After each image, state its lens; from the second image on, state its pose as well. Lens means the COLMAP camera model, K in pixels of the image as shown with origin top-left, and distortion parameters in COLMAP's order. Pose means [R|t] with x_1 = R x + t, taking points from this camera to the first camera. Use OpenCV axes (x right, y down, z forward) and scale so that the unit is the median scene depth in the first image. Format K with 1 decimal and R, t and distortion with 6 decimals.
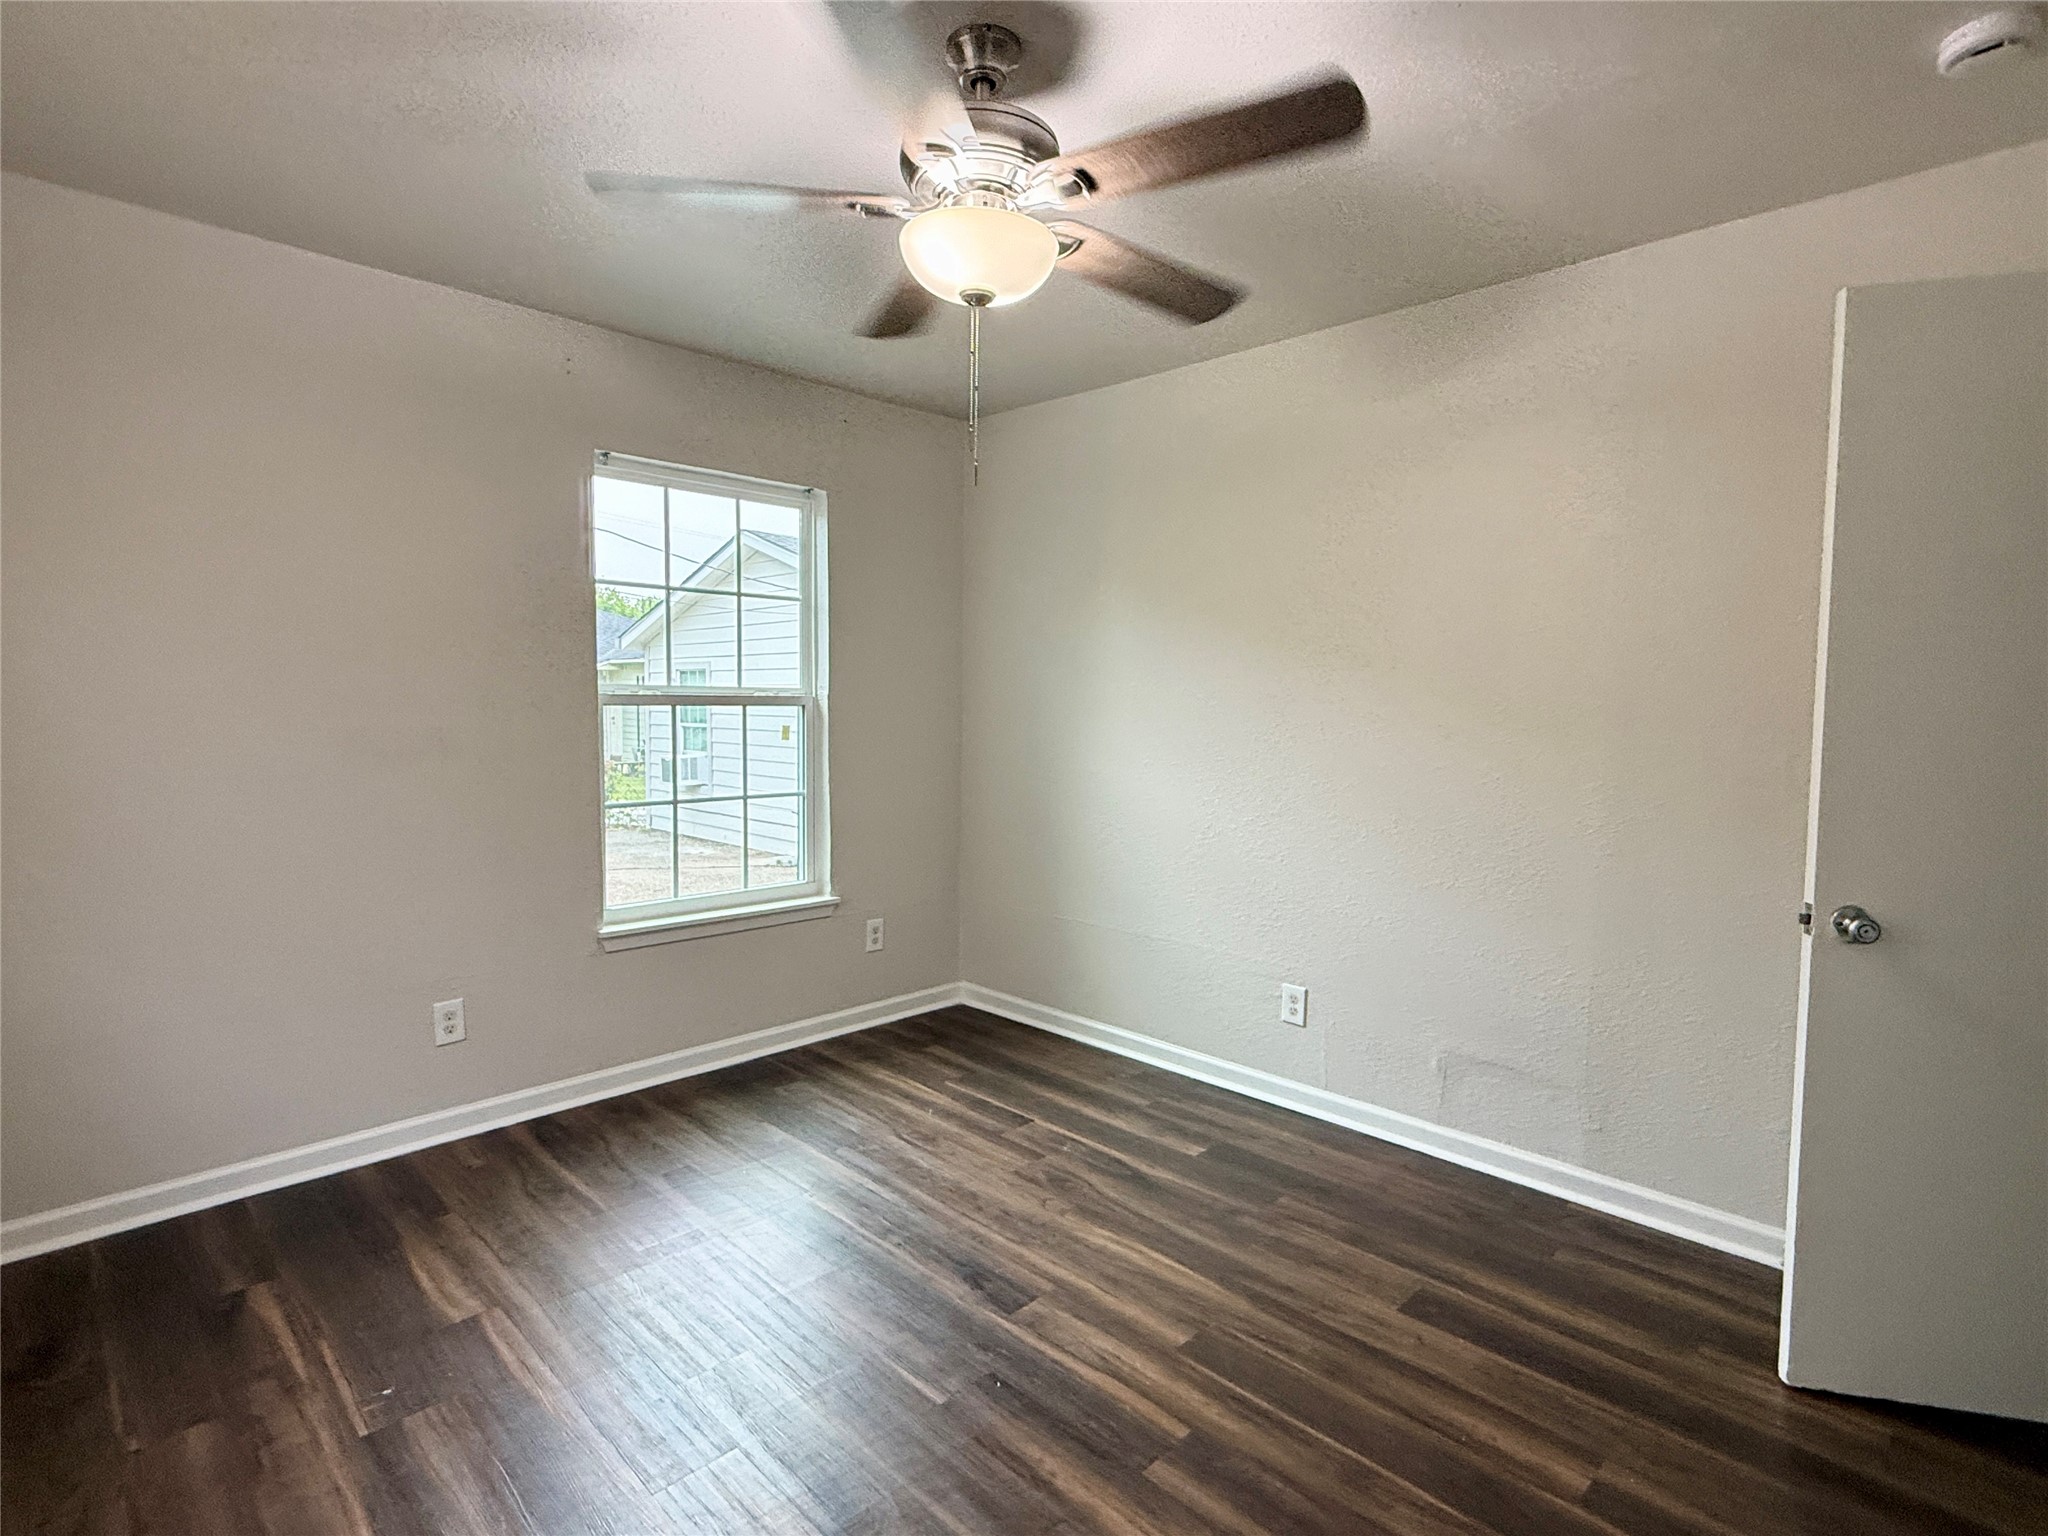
lens RADIAL K [[1027.7, 0, 1020.4], [0, 1027.7, 767.0], [0, 0, 1]] dist [0.000039, 0.000120]
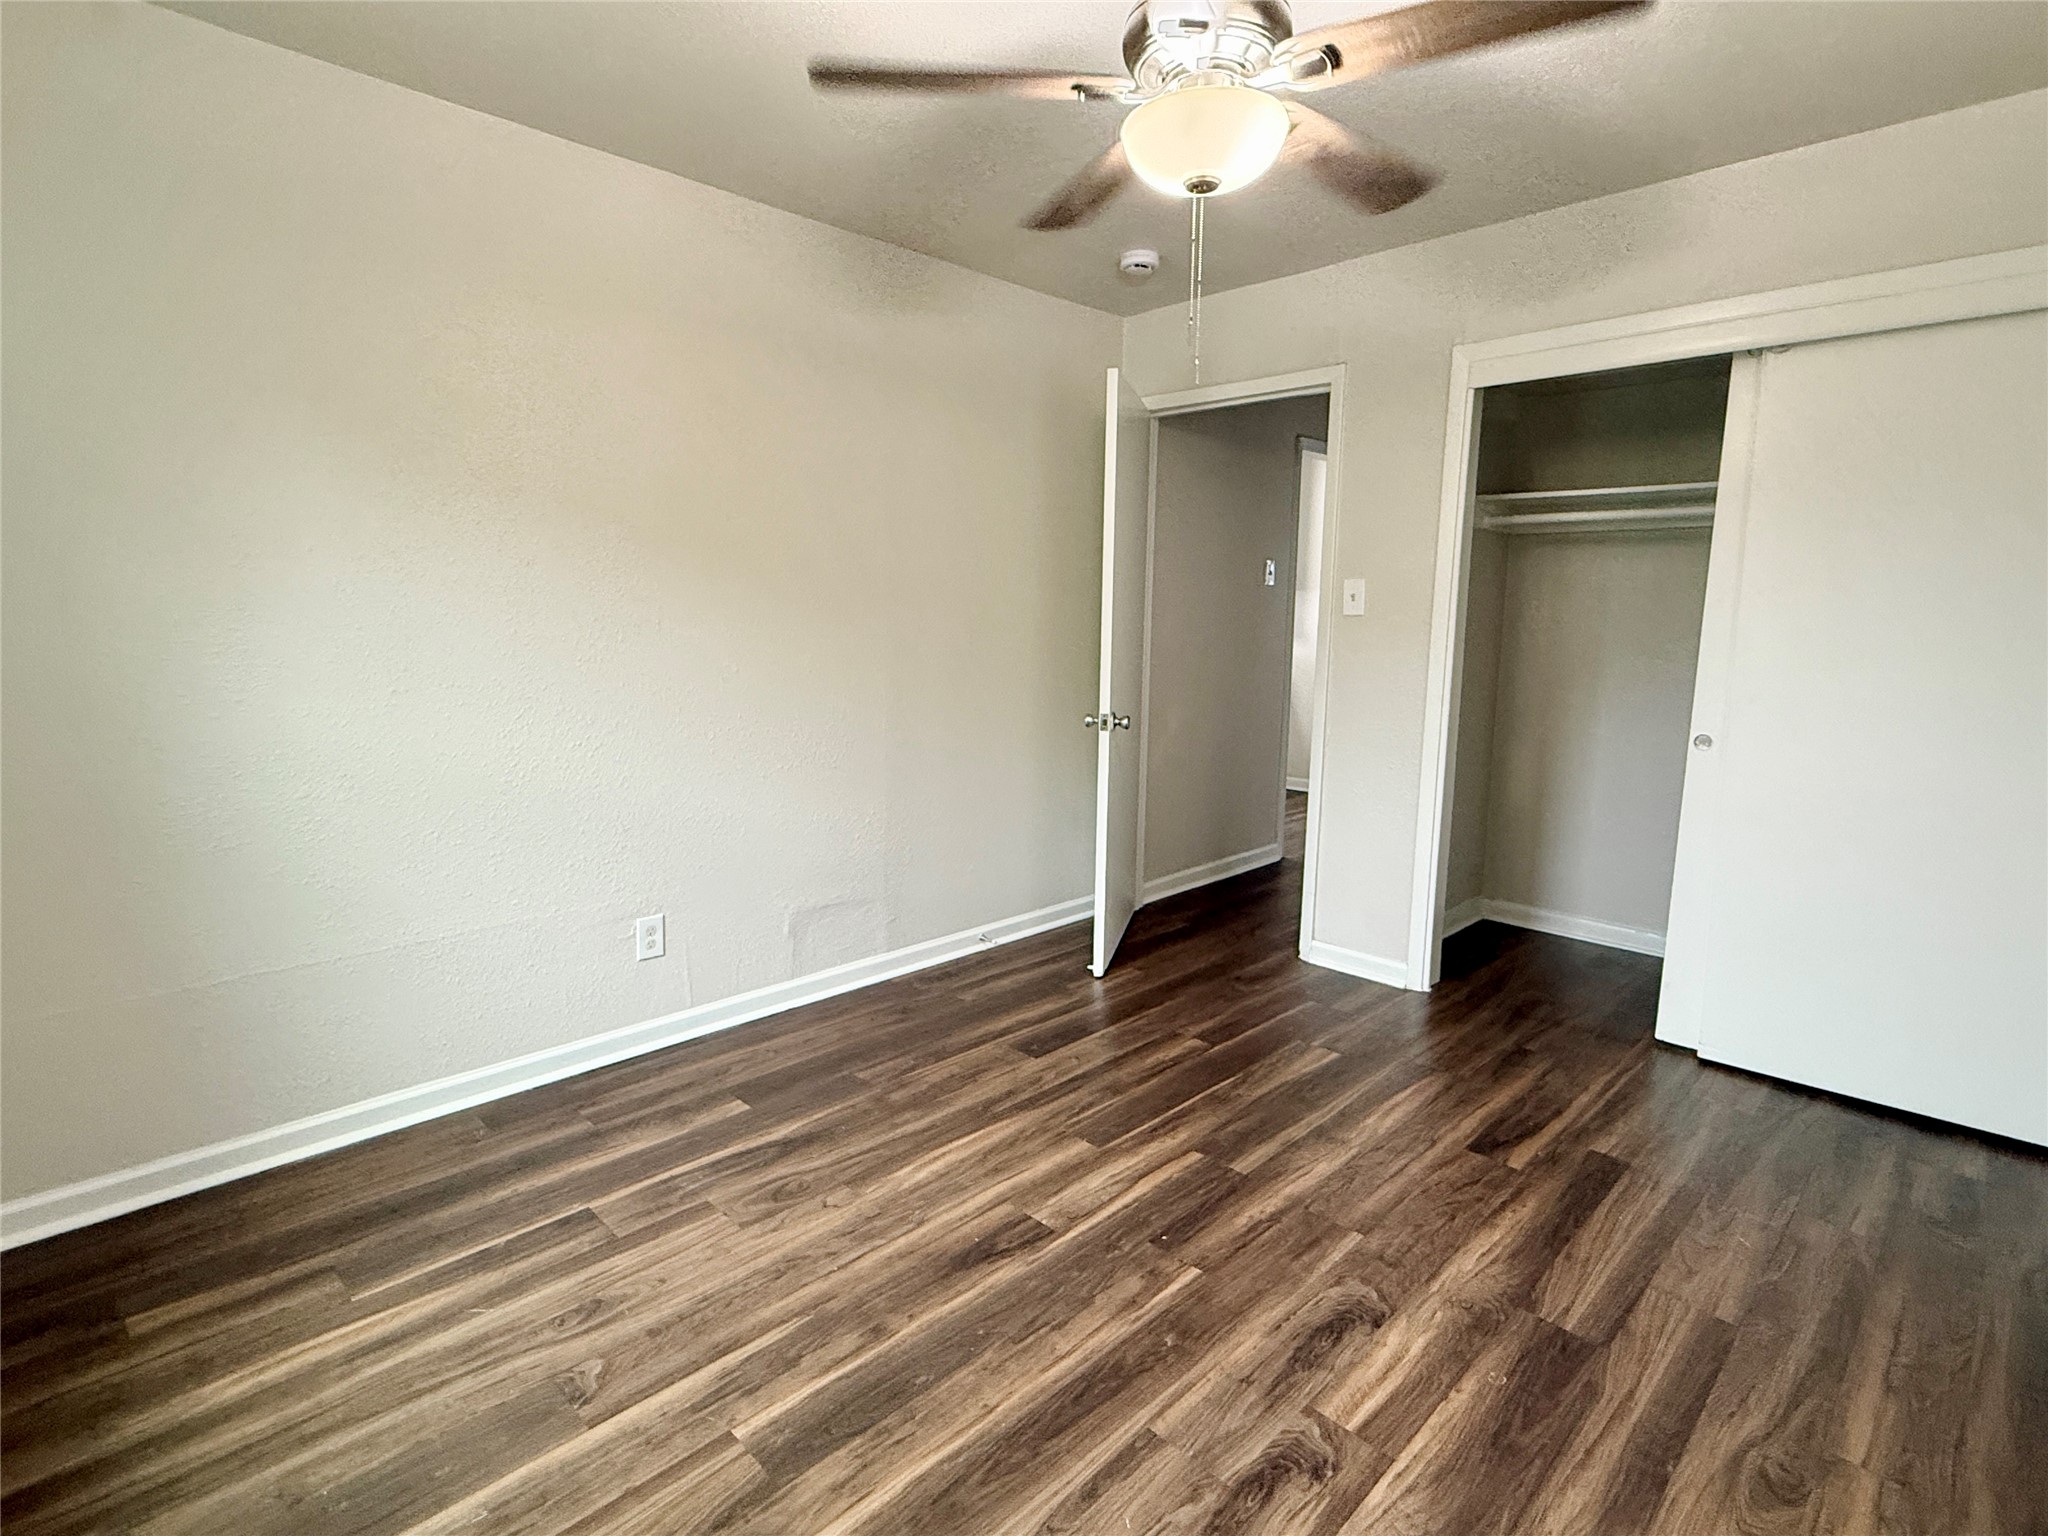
lens RADIAL K [[1027.7, 0, 1020.4], [0, 1027.7, 767.0], [0, 0, 1]] dist [0.000039, 0.000120]
pose [[0.000877, -0.163181, 0.986596, -0.773668], [0.055208, 0.985099, 0.162884, -0.057748], [-0.998475, 0.054325, 0.009873, 0.851716]]
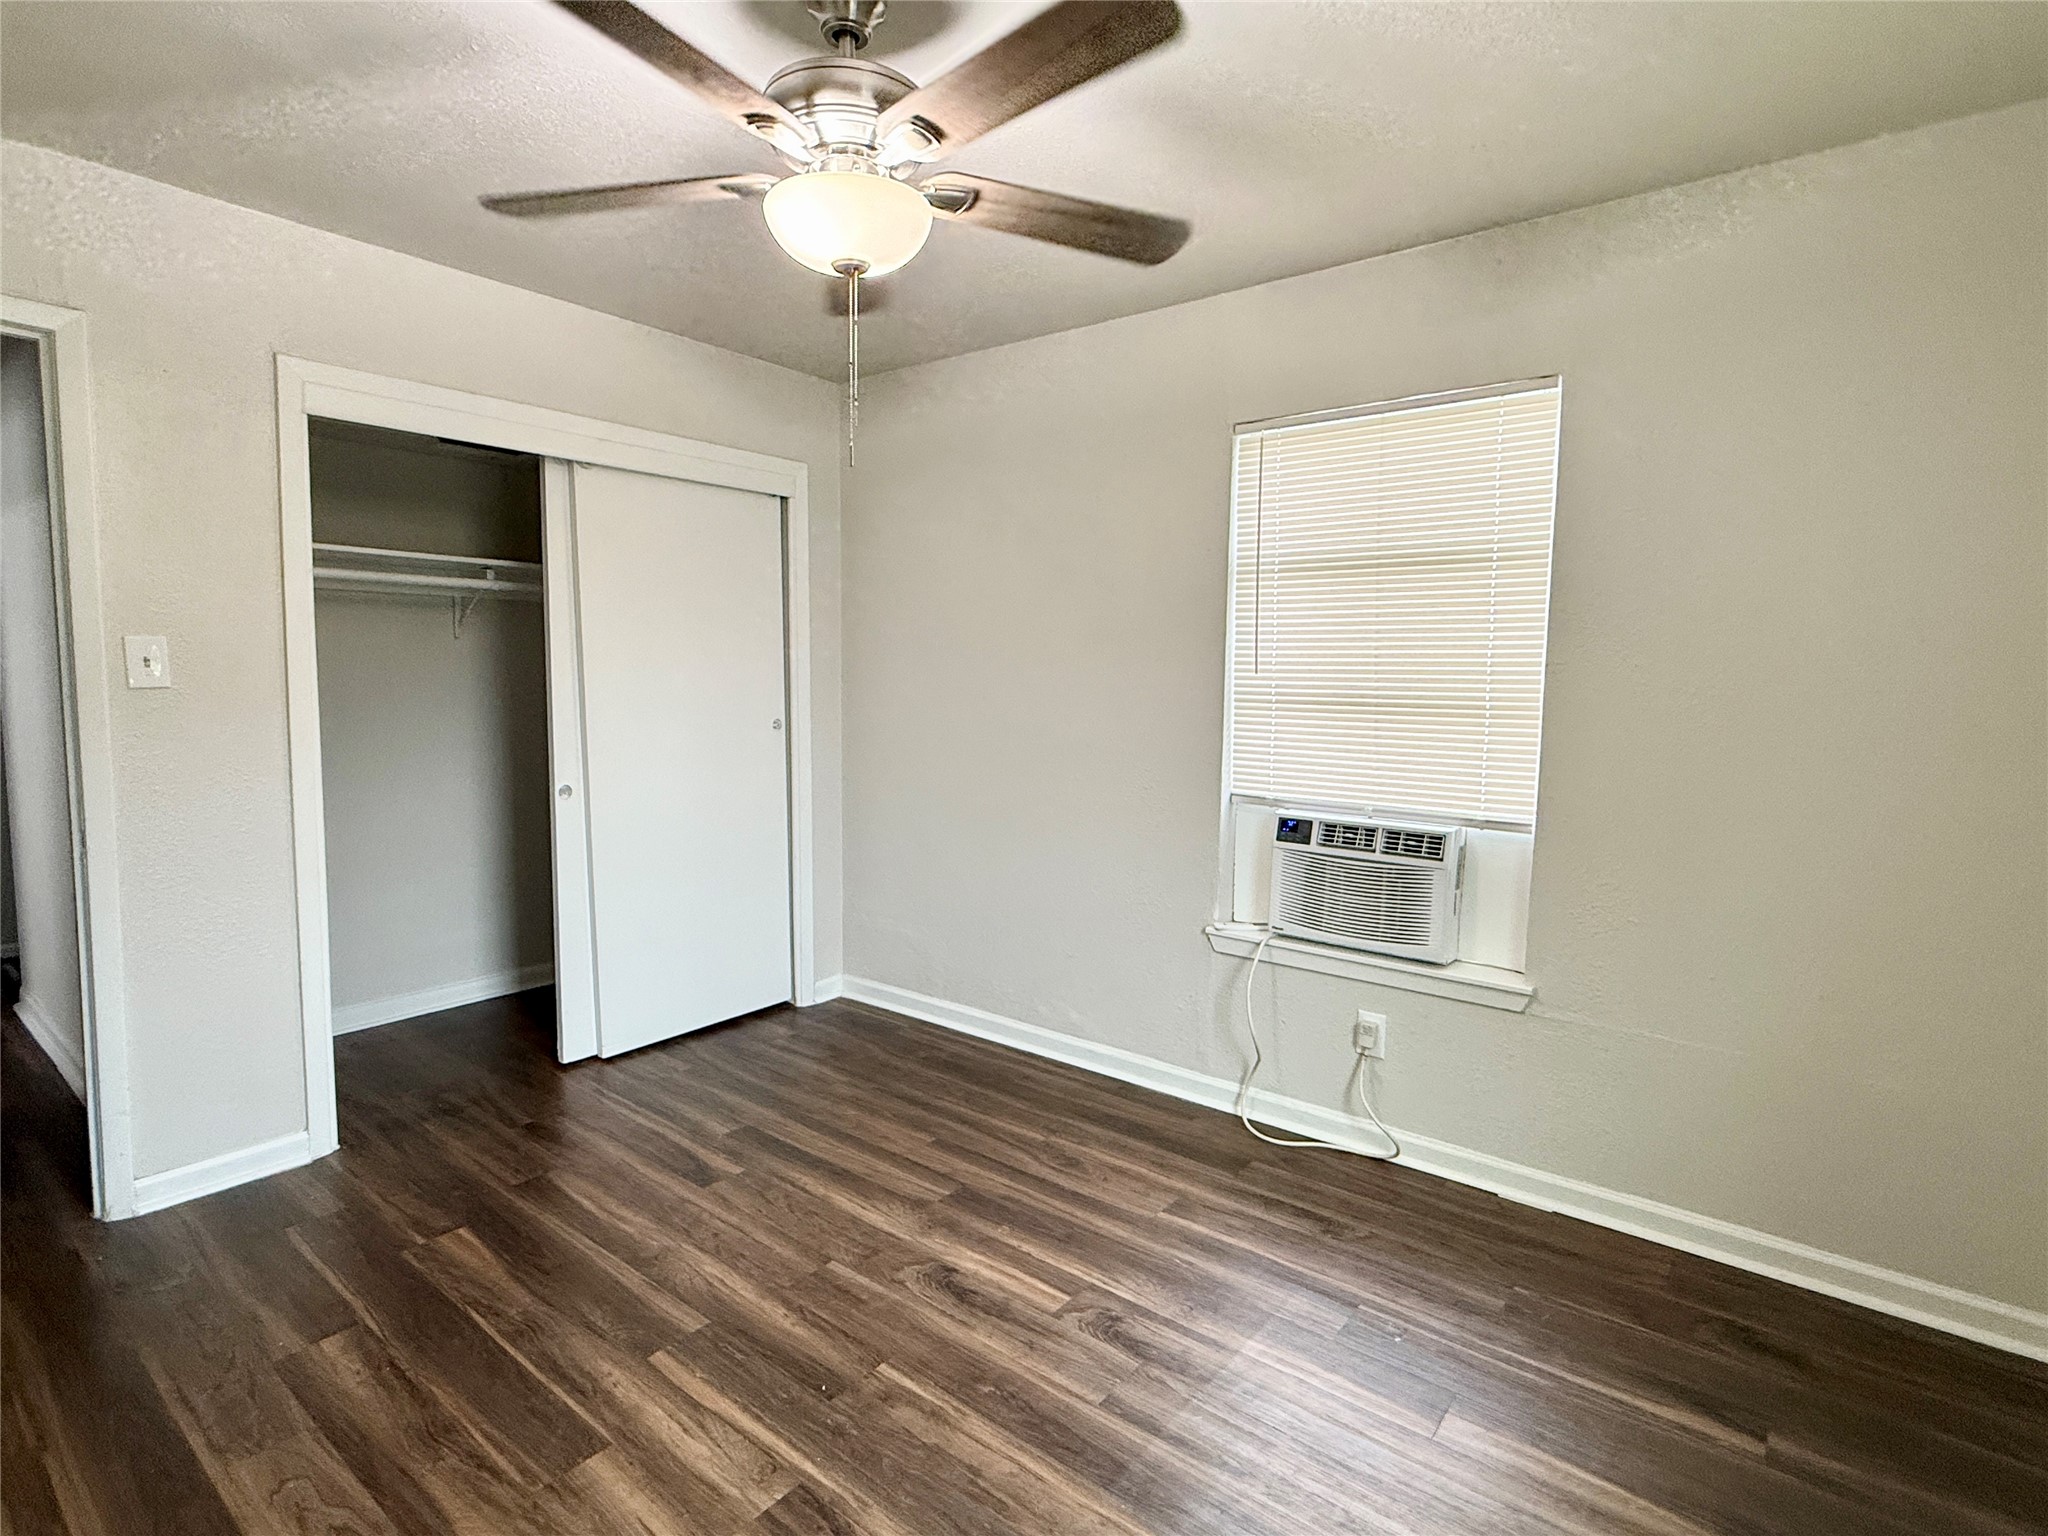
lens RADIAL K [[1027.7, 0, 1020.4], [0, 1027.7, 767.0], [0, 0, 1]] dist [0.000039, 0.000120]
pose [[-0.993611, -0.011689, -0.112252, -0.068580], [-0.029202, 0.987378, 0.155664, -0.108330], [0.109016, 0.157948, -0.981411, 1.443594]]
